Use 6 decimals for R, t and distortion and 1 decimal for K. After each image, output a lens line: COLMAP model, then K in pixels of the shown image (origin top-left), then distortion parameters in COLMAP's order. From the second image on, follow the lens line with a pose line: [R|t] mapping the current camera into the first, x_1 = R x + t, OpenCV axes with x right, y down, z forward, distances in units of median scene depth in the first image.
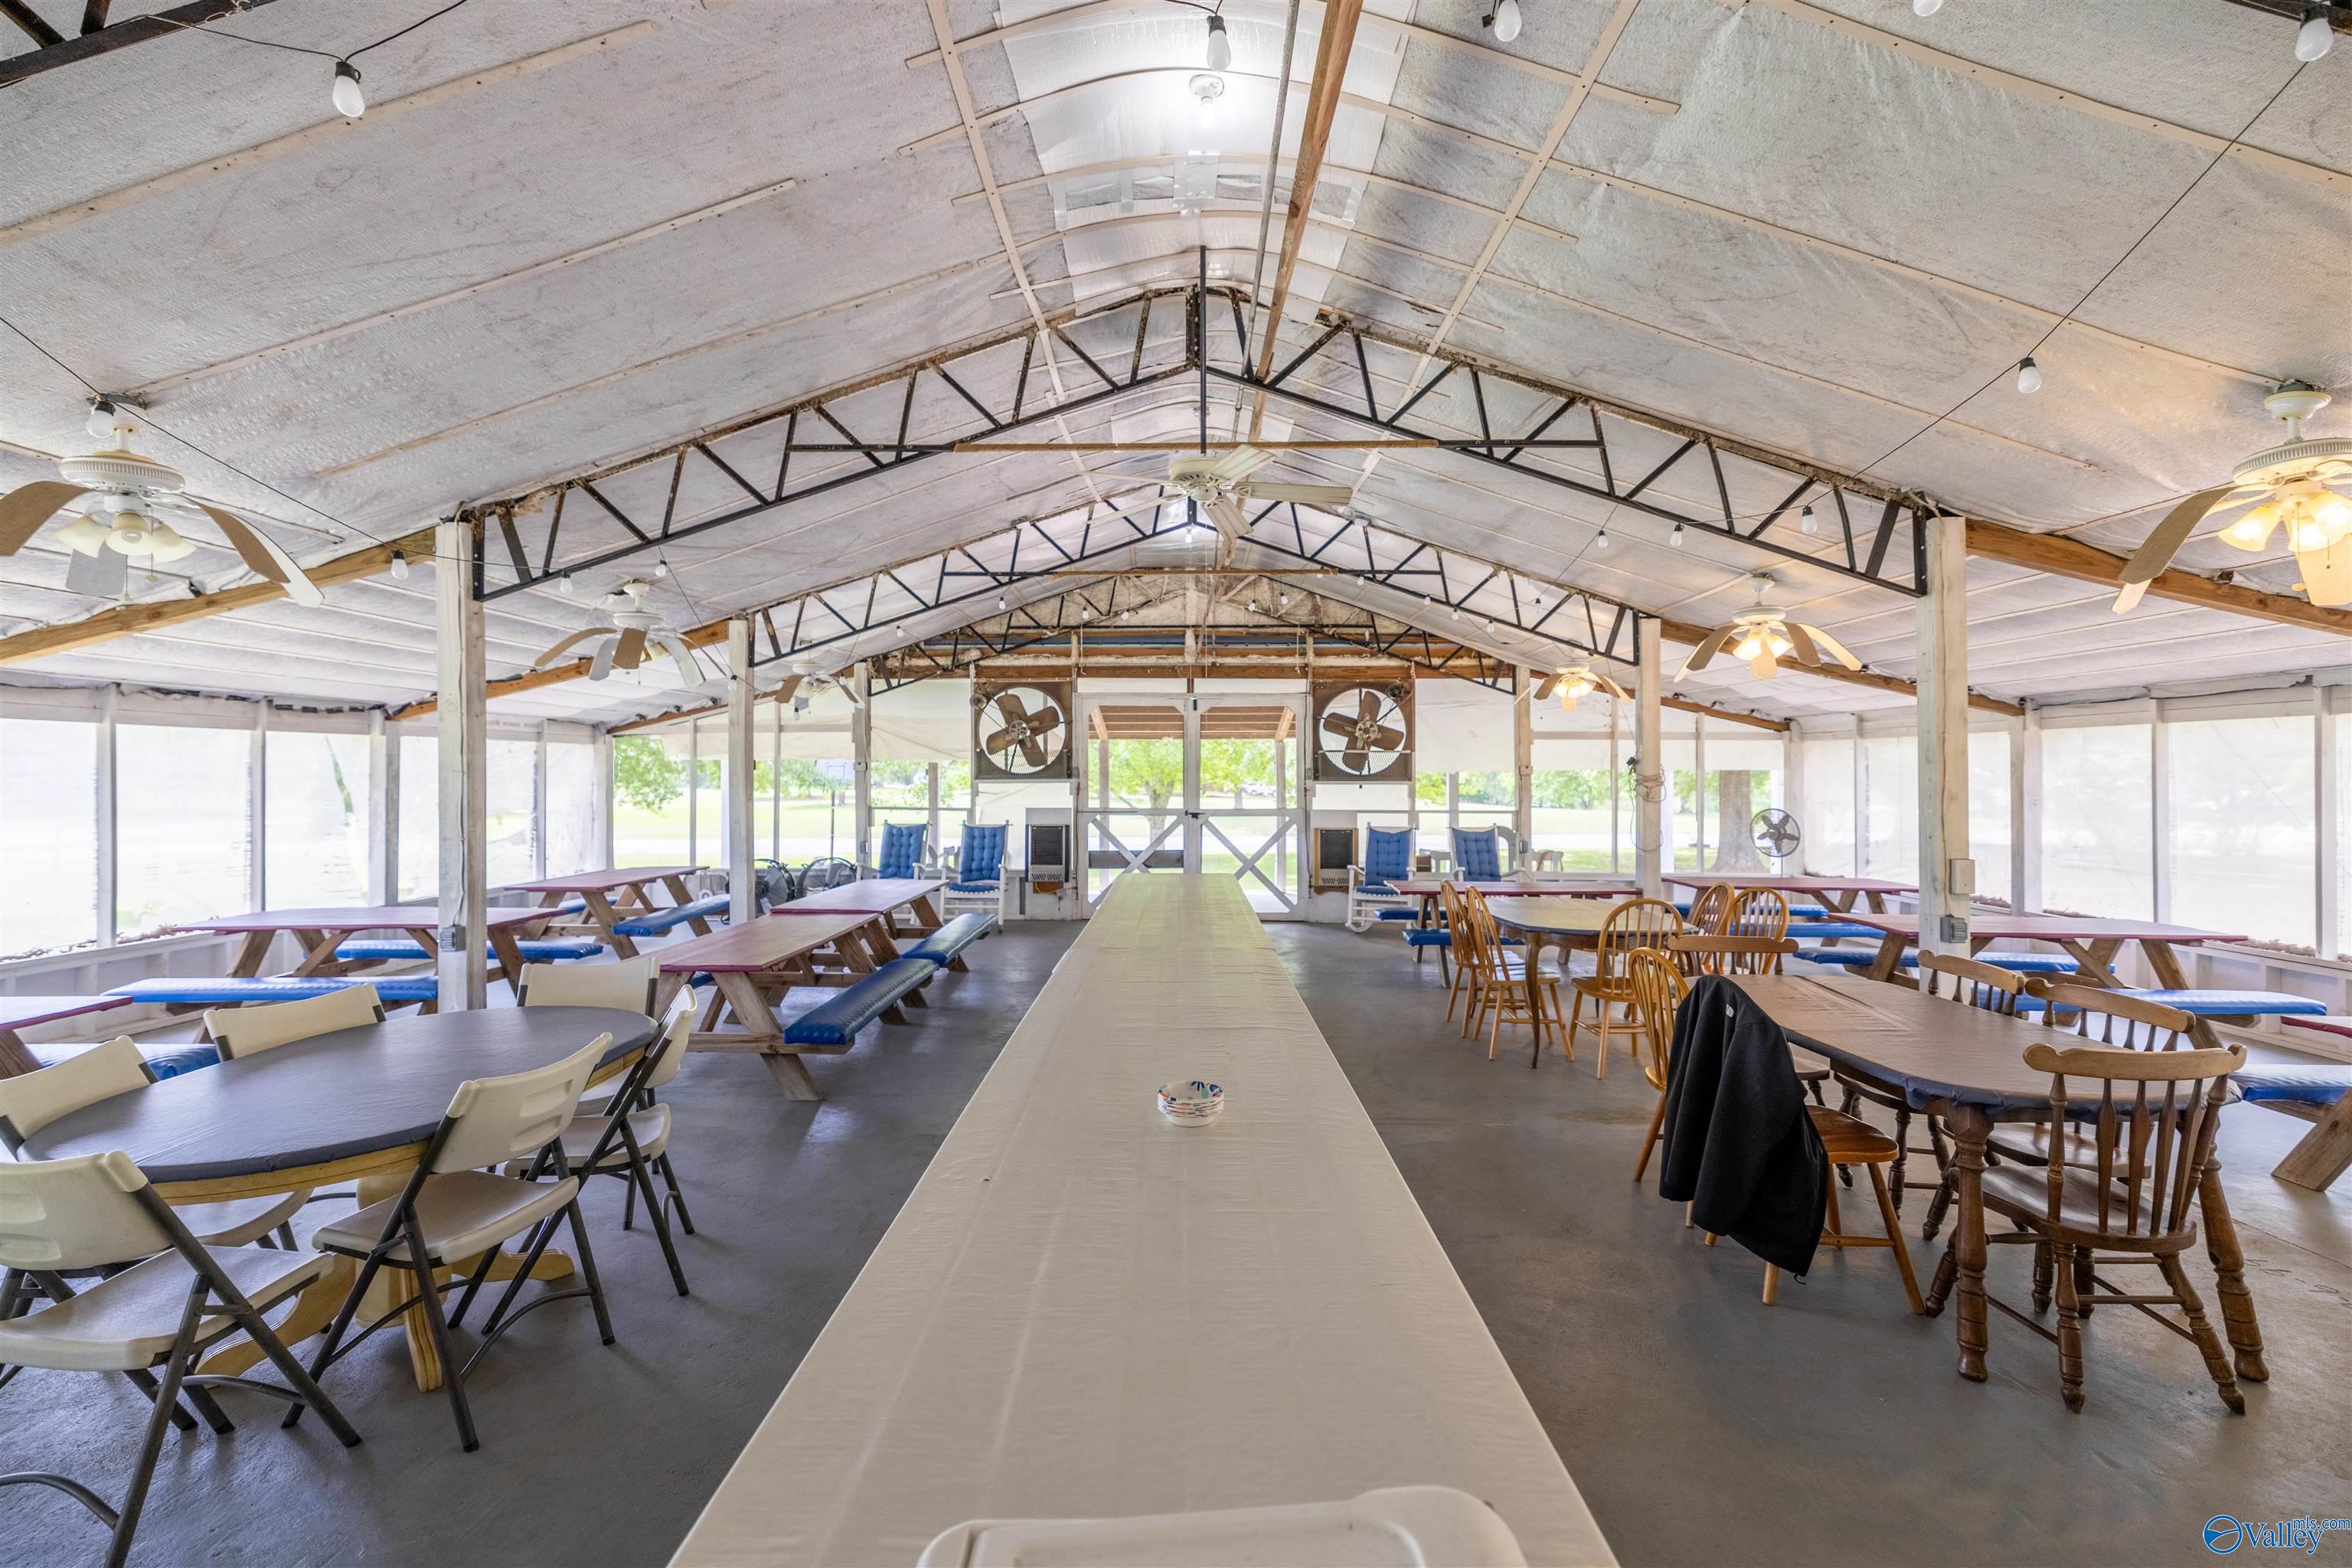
lens RADIAL K [[981.7, 0, 1174.0], [0, 981.7, 769.8], [0, 0, 1]] dist [-0.001642, 0.000242]
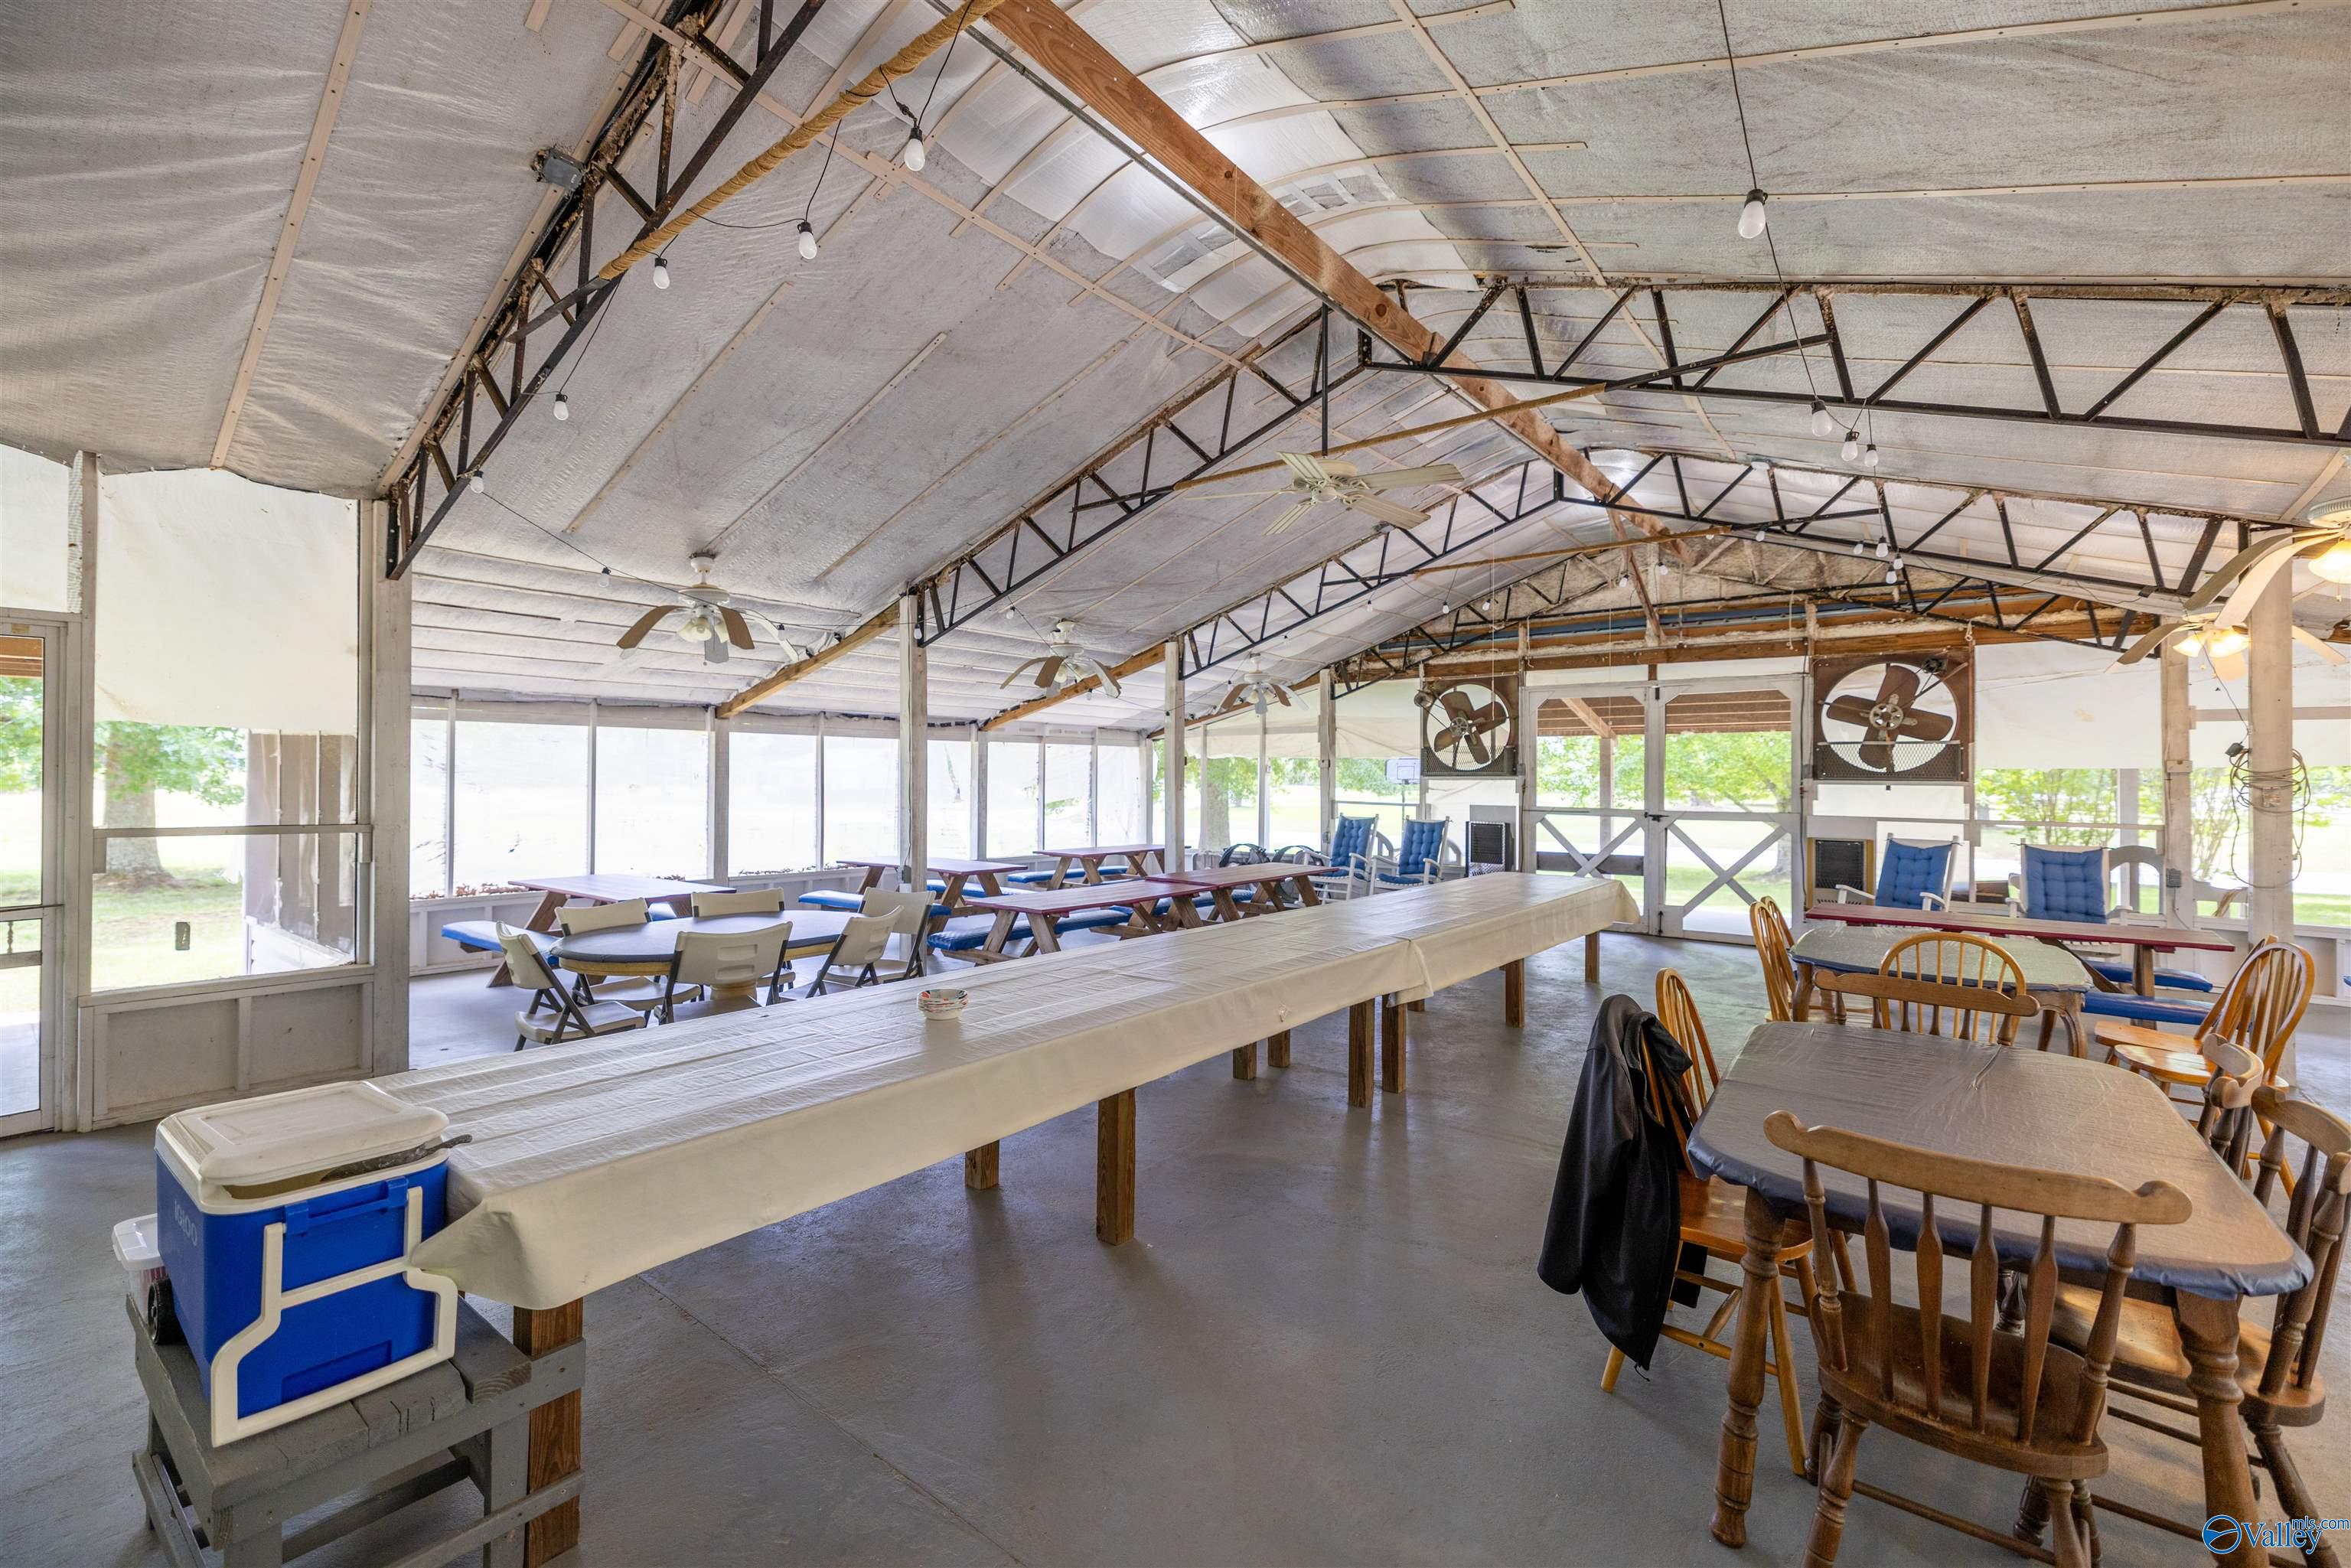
lens RADIAL K [[981.2, 0, 1173.5], [0, 981.2, 769.8], [0, 0, 1]] dist [-0.001642, 0.000242]
pose [[0.791467, 0.001347, -0.611210, 0.219161], [-0.003183, 0.999993, -0.001918, 0.005894], [0.611203, 0.003464, 0.791466, 0.030686]]
